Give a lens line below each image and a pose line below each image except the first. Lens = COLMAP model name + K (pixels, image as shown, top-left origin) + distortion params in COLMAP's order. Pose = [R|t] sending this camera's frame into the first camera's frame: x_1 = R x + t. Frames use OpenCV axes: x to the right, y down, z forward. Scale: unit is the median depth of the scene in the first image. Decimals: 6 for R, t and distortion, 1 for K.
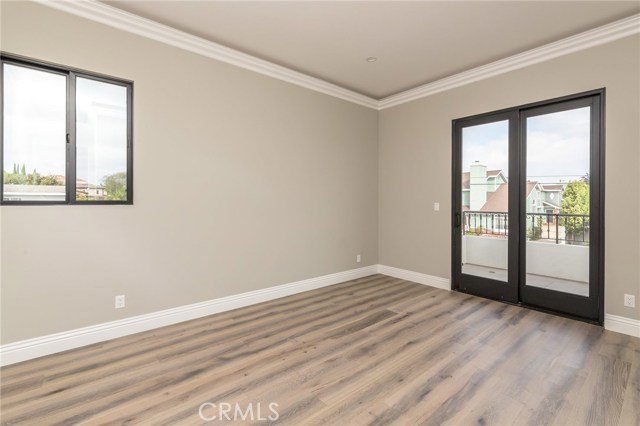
lens RADIAL K [[282.6, 0, 321.8], [0, 282.6, 200.3], [0, 0, 1]] dist [0.000690, 0.000136]
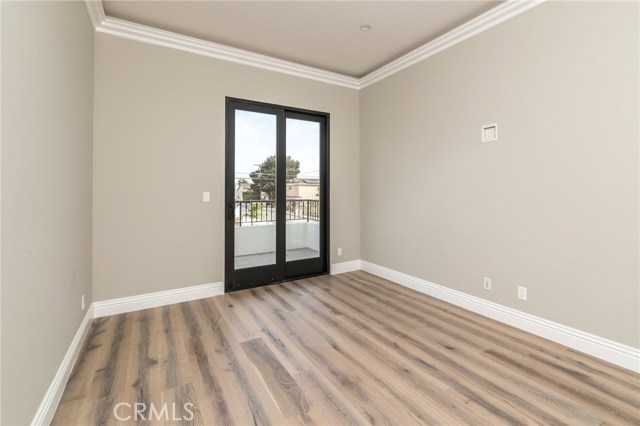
lens RADIAL K [[300.6, 0, 320.8], [0, 300.6, 184.1], [0, 0, 1]] dist [0.002525, 0.000149]
pose [[0.153287, 0.016153, 0.988050, -0.500465], [0.003764, 0.999850, -0.016930, 0.003445], [-0.988175, 0.006314, 0.153203, 0.700964]]
